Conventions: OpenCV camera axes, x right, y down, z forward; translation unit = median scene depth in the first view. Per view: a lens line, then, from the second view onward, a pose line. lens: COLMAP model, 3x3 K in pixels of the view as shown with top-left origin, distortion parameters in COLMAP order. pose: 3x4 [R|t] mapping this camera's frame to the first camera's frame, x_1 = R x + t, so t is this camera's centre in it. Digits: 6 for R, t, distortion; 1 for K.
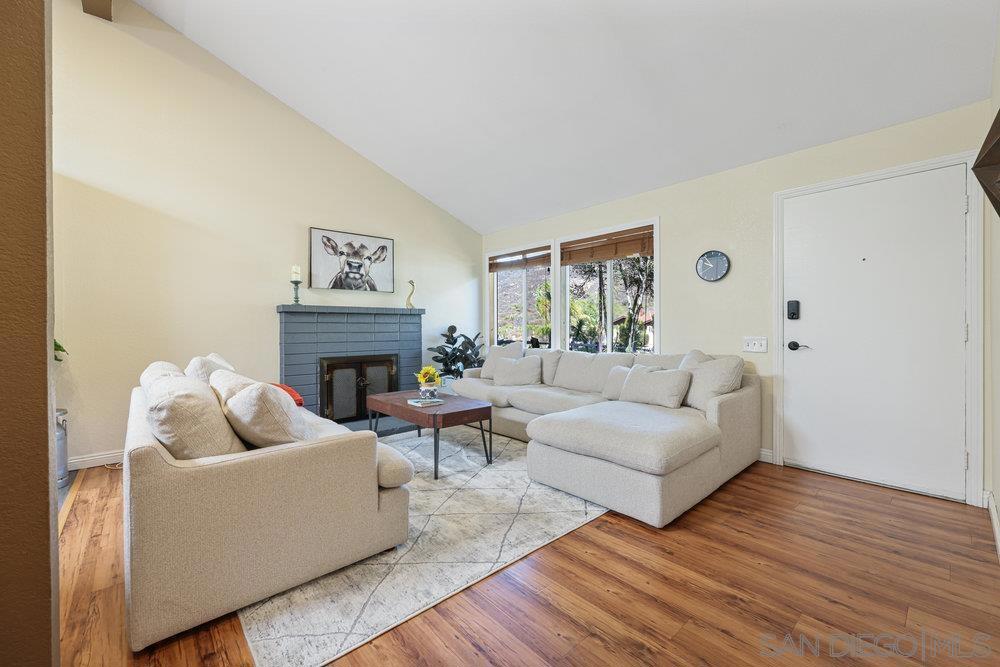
lens RADIAL K [[410.1, 0, 499.9], [0, 410.1, 327.7], [0, 0, 1]] dist [-0.001803, 0.000062]
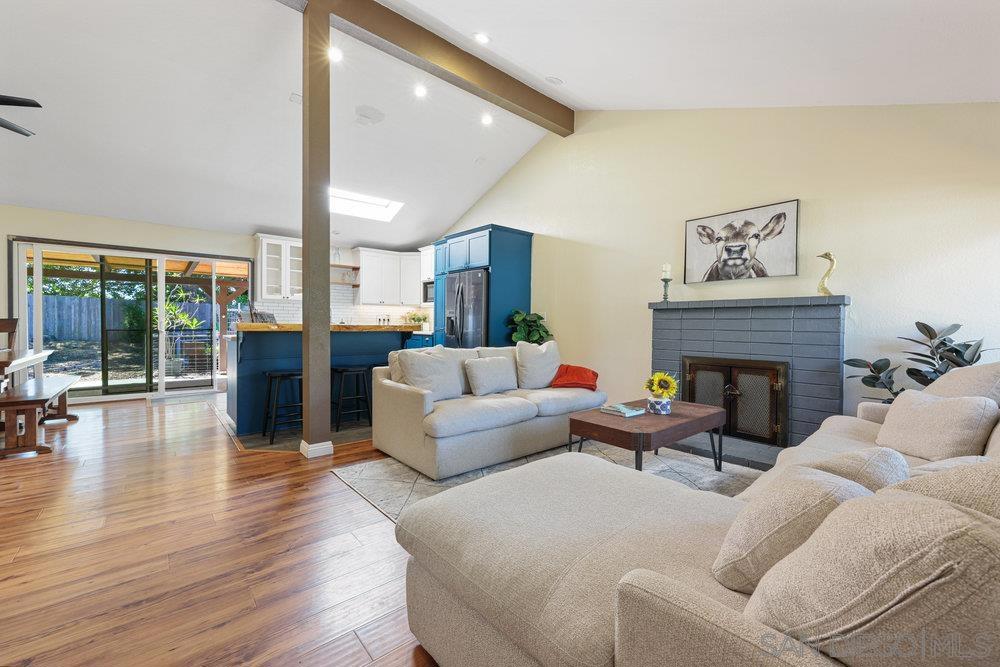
lens RADIAL K [[410.1, 0, 499.4], [0, 410.1, 328.7], [0, 0, 1]] dist [-0.001803, 0.000062]
pose [[-0.027056, 0.015192, -0.999518, 0.494809], [-0.009897, 0.999831, 0.015464, -0.000230], [0.999585, 0.010311, -0.026901, 0.552865]]
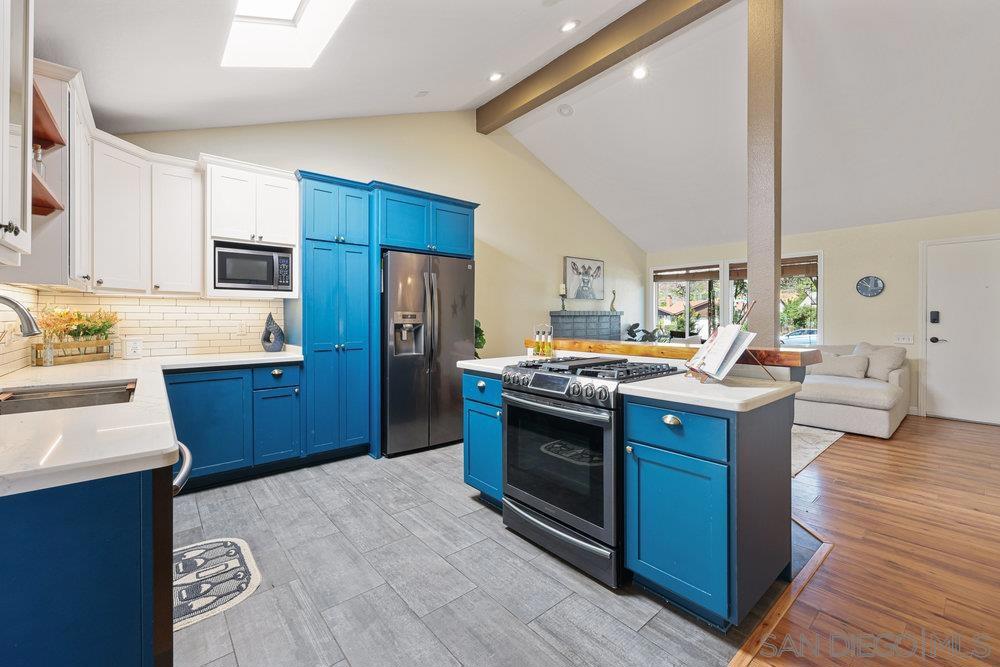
lens RADIAL K [[410.1, 0, 494.8], [0, 410.1, 324.2], [0, 0, 1]] dist [-0.001803, 0.000062]
pose [[0.999181, 0.000937, -0.040449, -0.616909], [-0.000255, 0.999858, 0.016861, -0.028828], [0.040459, -0.016836, 0.999039, -0.430507]]
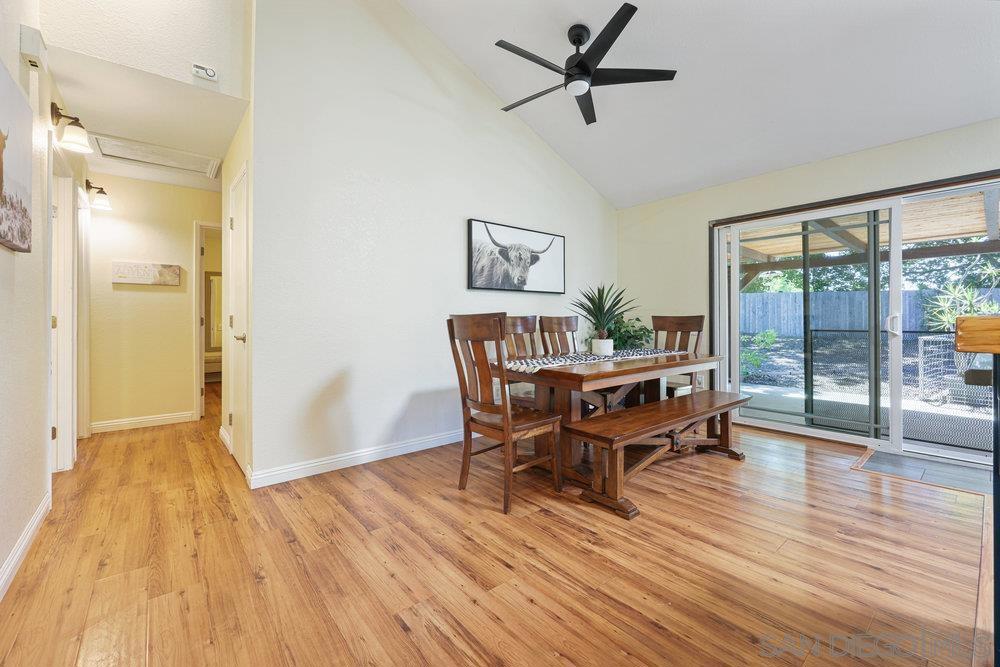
lens RADIAL K [[410.1, 0, 491.8], [0, 410.1, 319.9], [0, 0, 1]] dist [-0.001803, 0.000062]
pose [[-0.998925, 0.008955, 0.045473, -0.078033], [0.009091, 0.999955, 0.002788, 0.005353], [-0.045446, 0.003198, -0.998962, 0.213649]]
